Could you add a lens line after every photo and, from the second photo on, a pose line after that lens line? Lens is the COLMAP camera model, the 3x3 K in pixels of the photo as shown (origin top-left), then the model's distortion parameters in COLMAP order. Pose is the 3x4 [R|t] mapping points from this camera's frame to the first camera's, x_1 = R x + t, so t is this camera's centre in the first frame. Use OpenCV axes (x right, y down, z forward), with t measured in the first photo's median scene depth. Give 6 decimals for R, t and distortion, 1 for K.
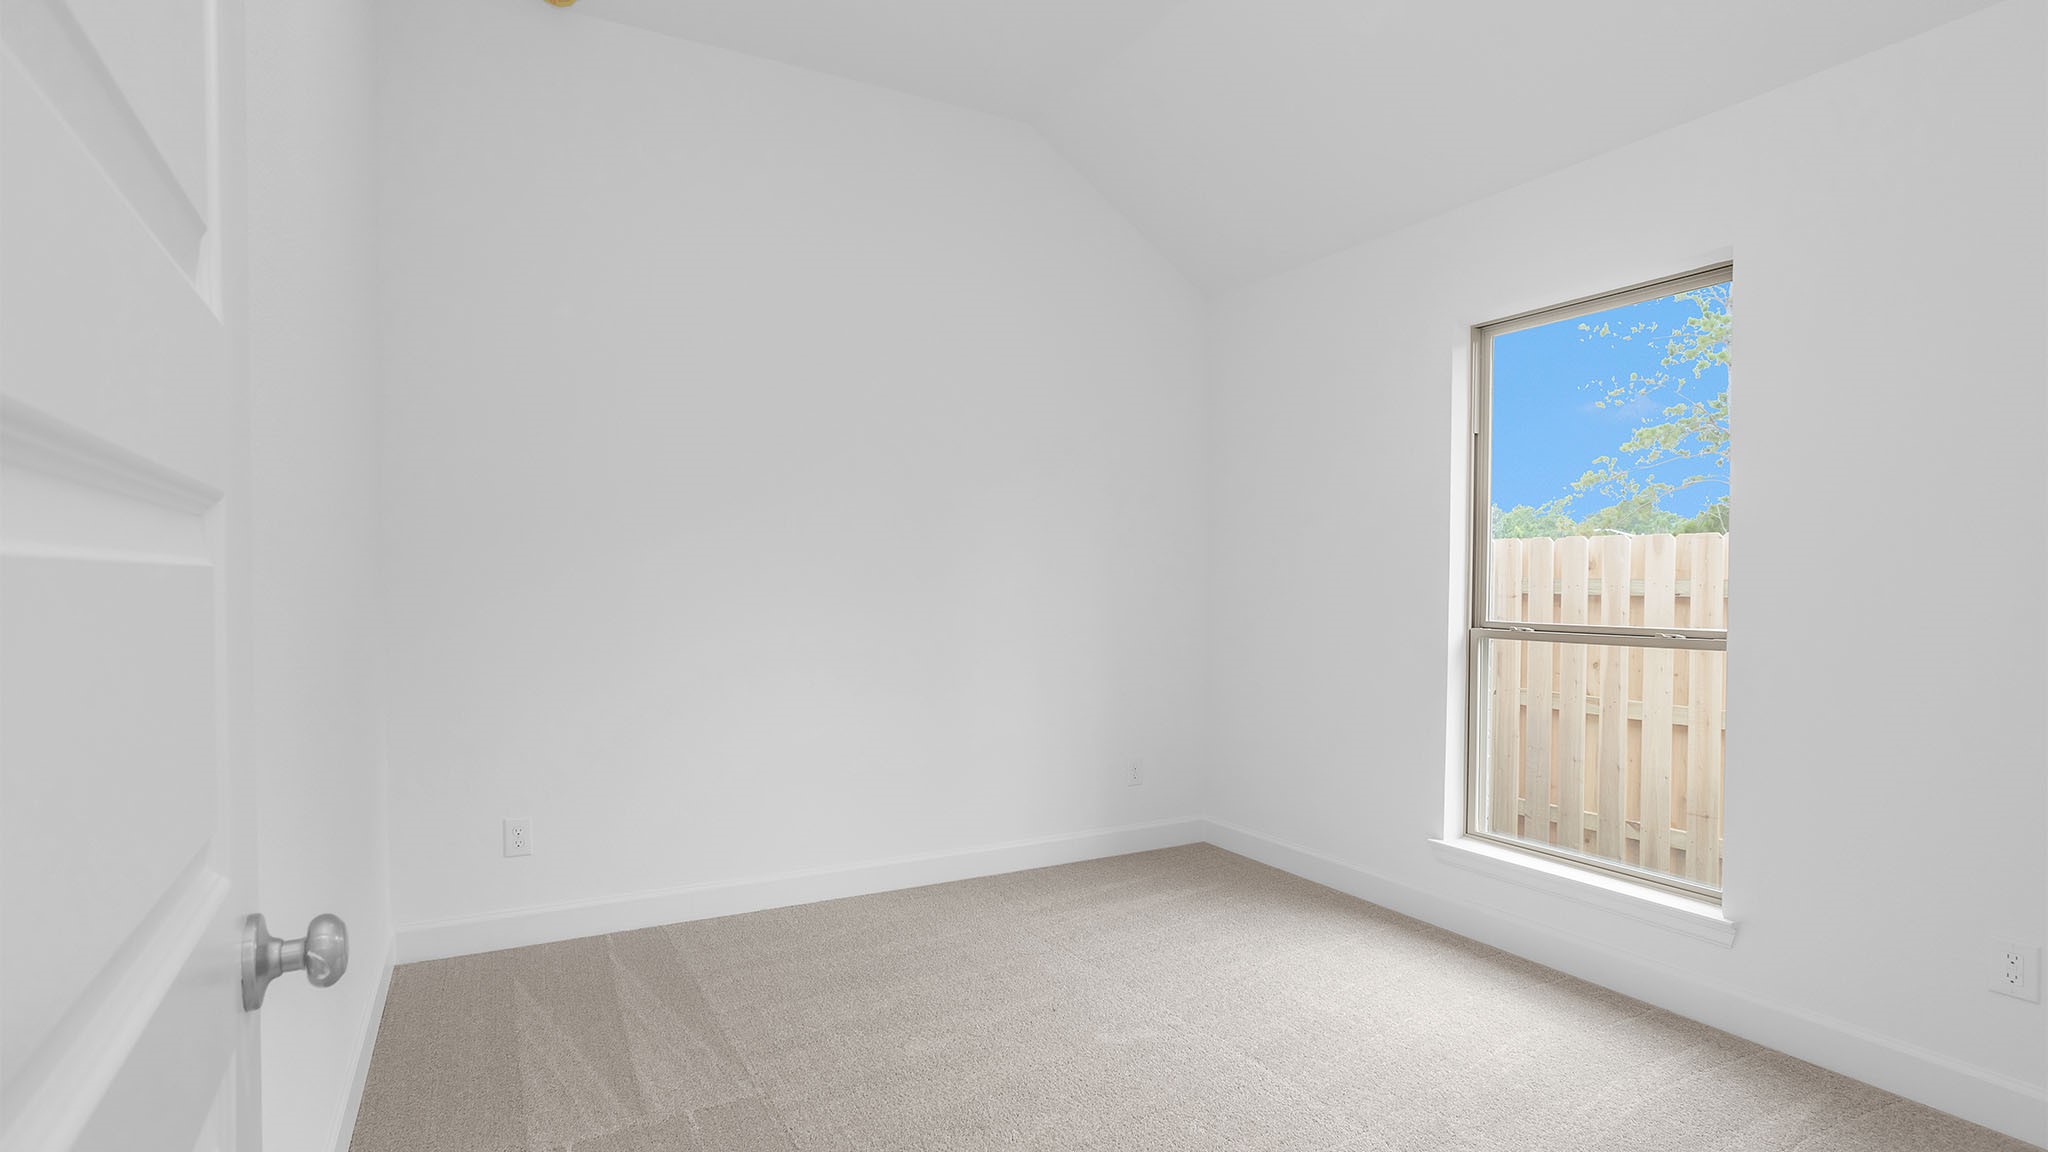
lens RADIAL K [[988.1, 0, 1017.4], [0, 988.1, 563.9], [0, 0, 1]] dist [-0.049212, 0.023966]
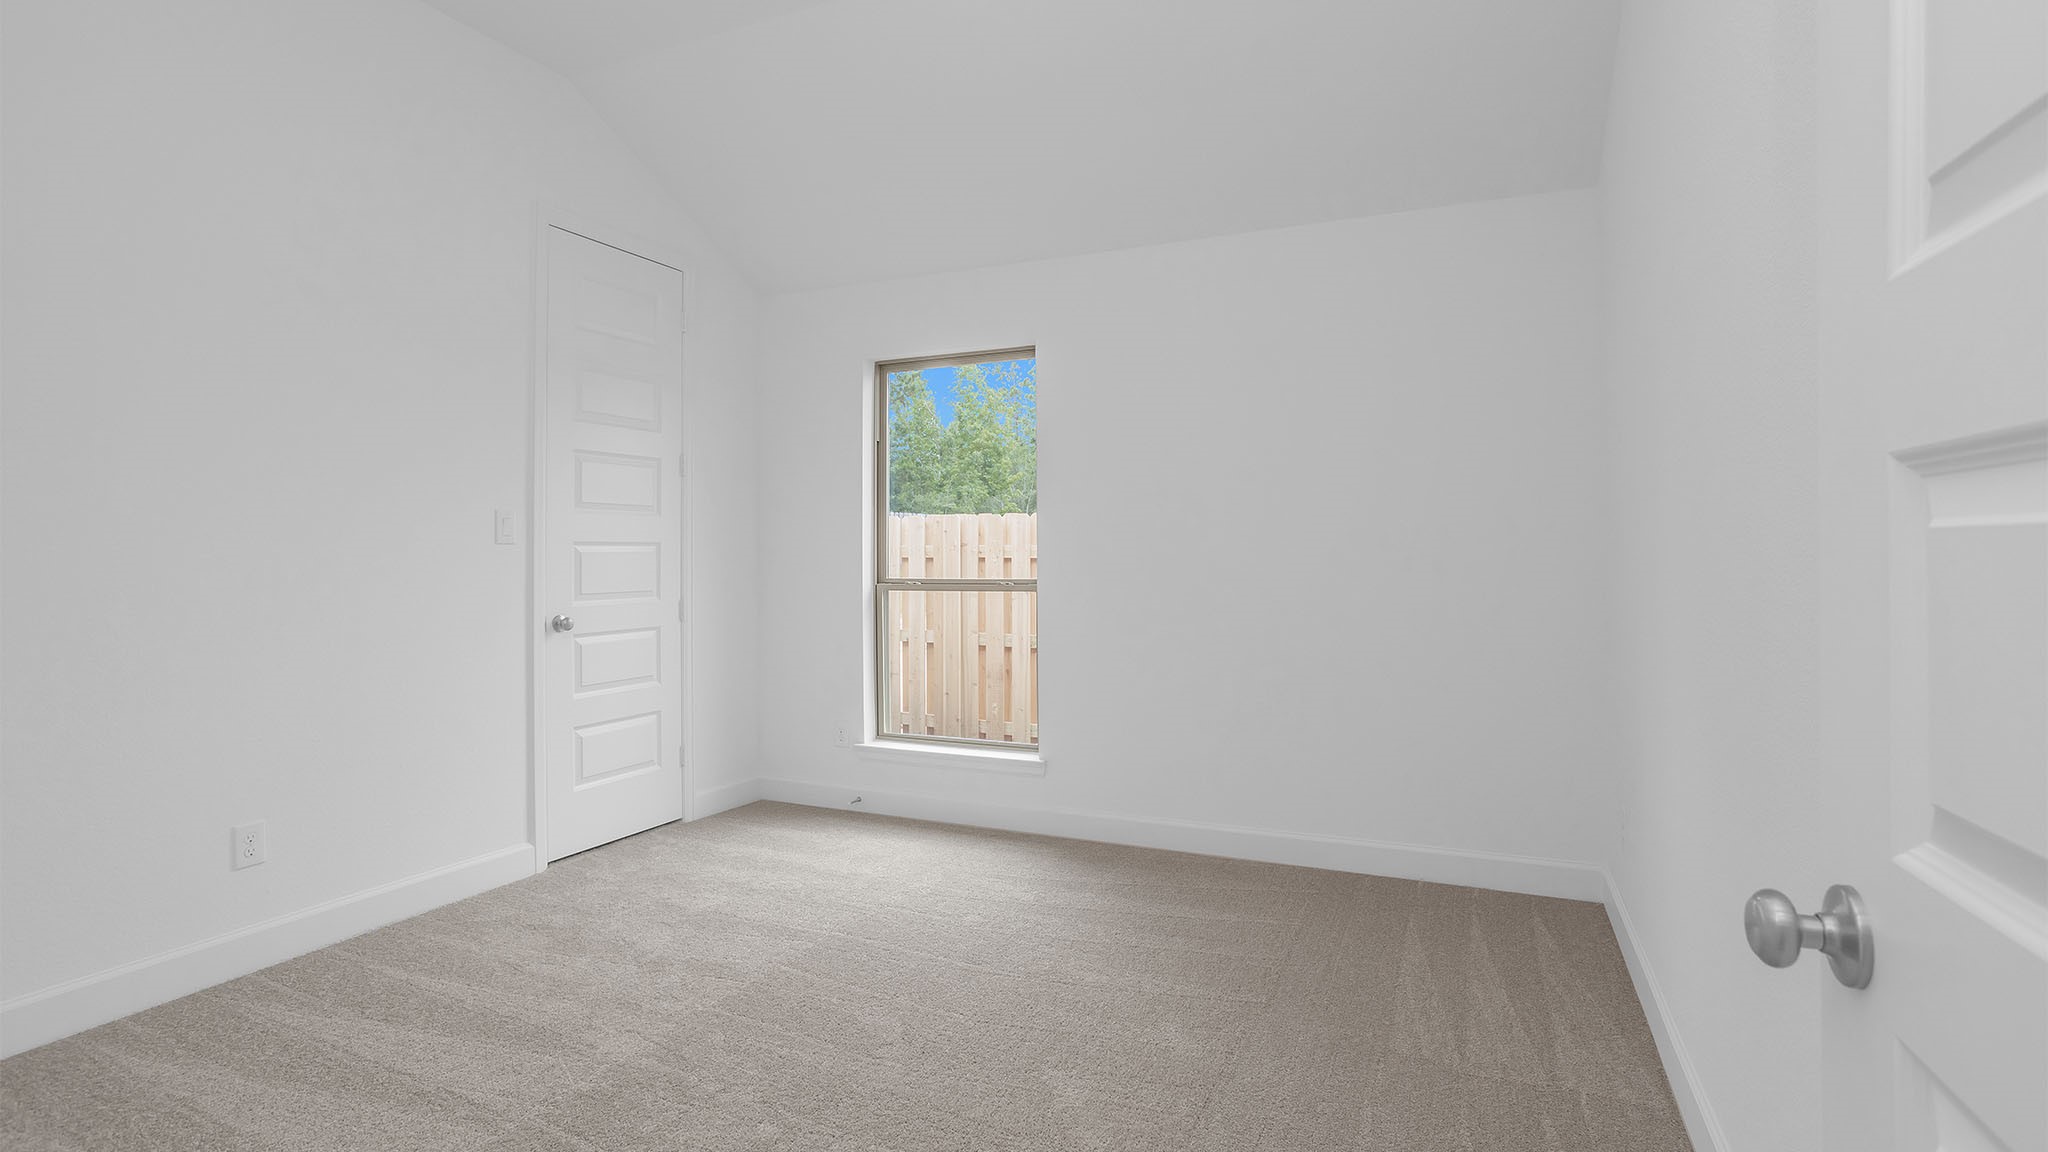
lens RADIAL K [[988.1, 0, 1017.4], [0, 988.1, 563.9], [0, 0, 1]] dist [-0.049212, 0.023966]
pose [[0.839015, -0.035157, 0.542971, -0.131300], [0.010823, 0.998791, 0.047947, -0.028378], [-0.544000, -0.034352, 0.838382, -0.285643]]
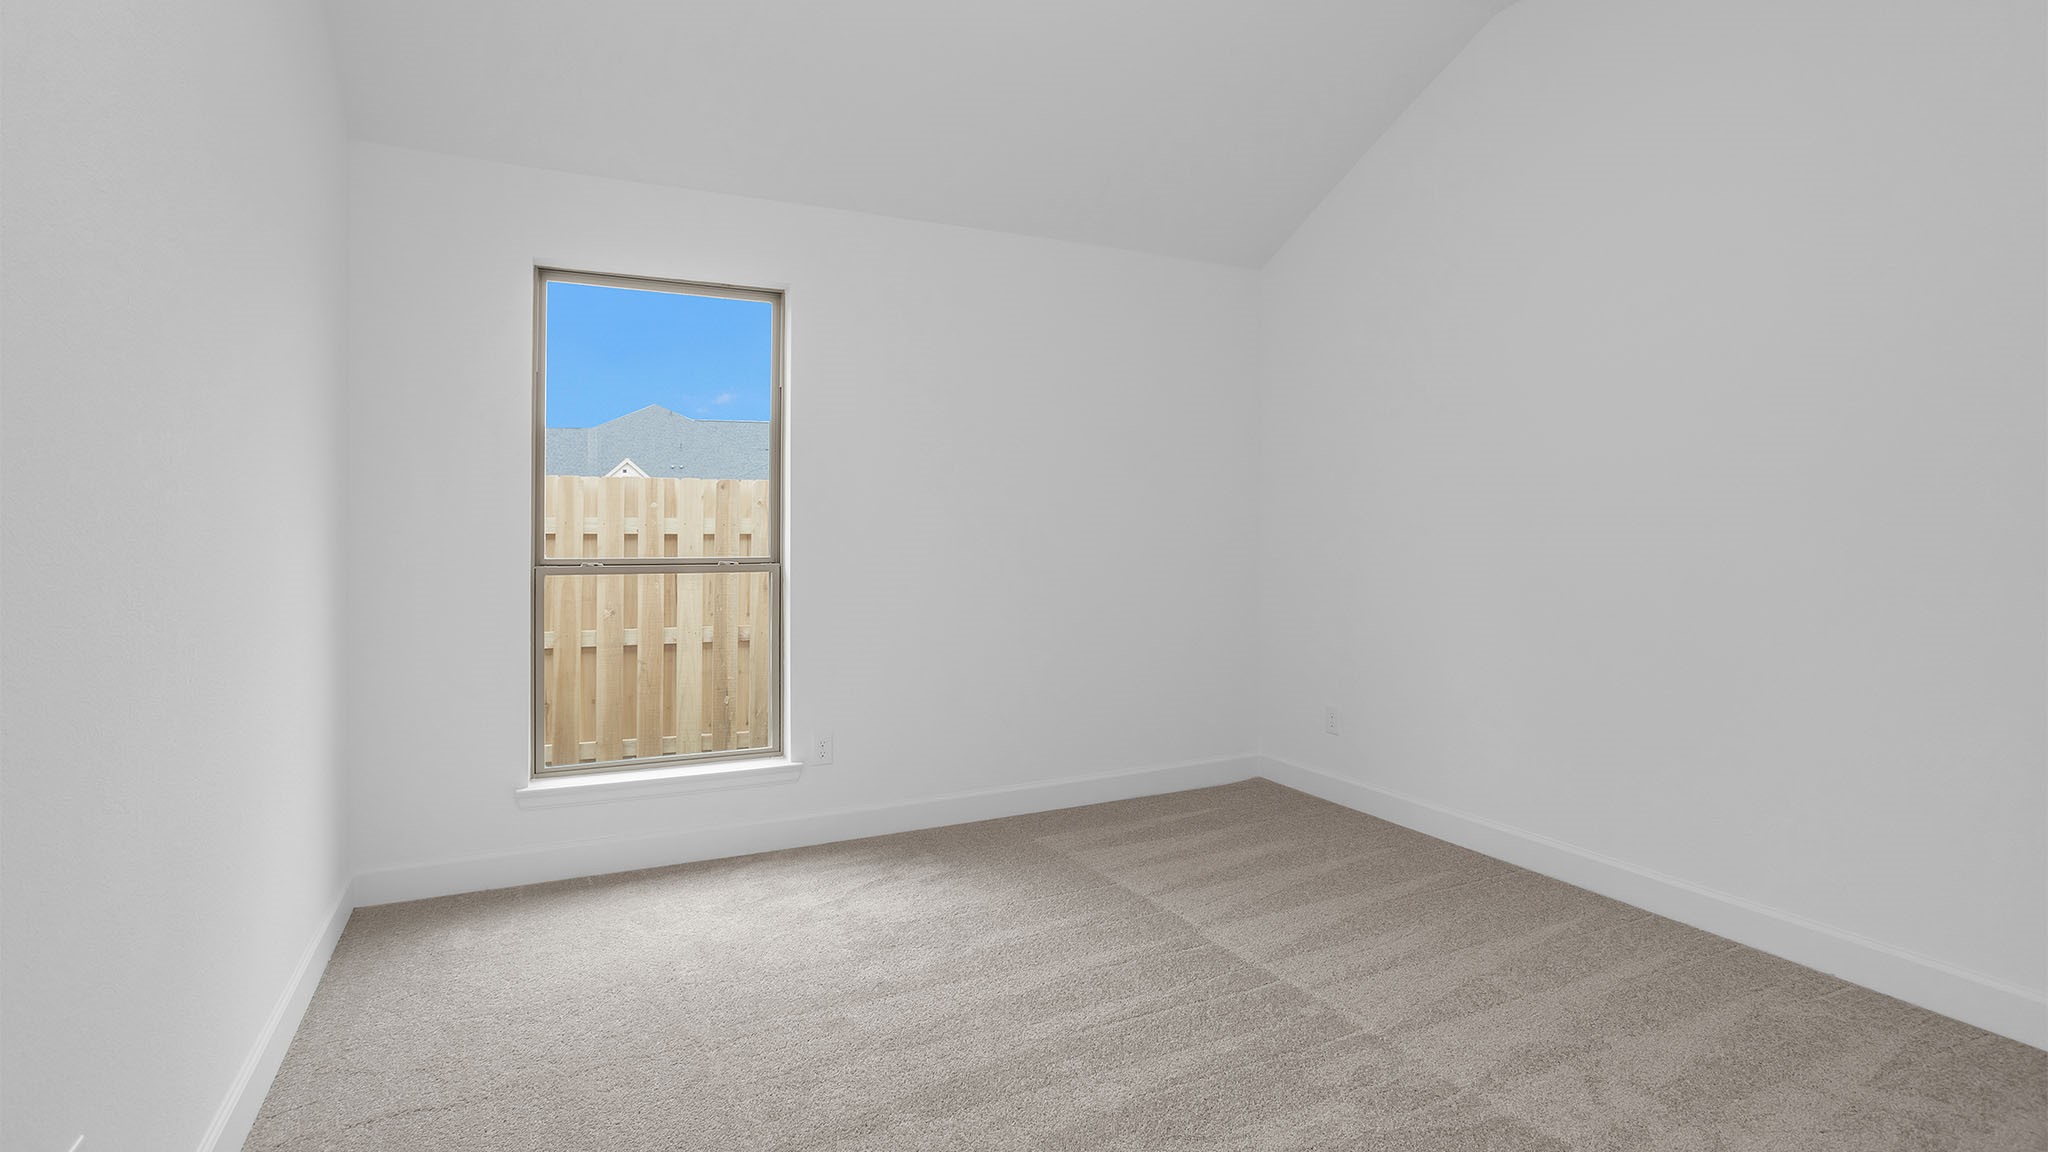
lens RADIAL K [[988.1, 0, 1017.4], [0, 988.1, 563.9], [0, 0, 1]] dist [-0.049212, 0.023966]
pose [[0.074326, -0.050478, 0.995956, -0.515843], [-0.034800, 0.997979, 0.053177, -0.008691], [-0.996627, -0.038612, 0.072420, 0.435847]]
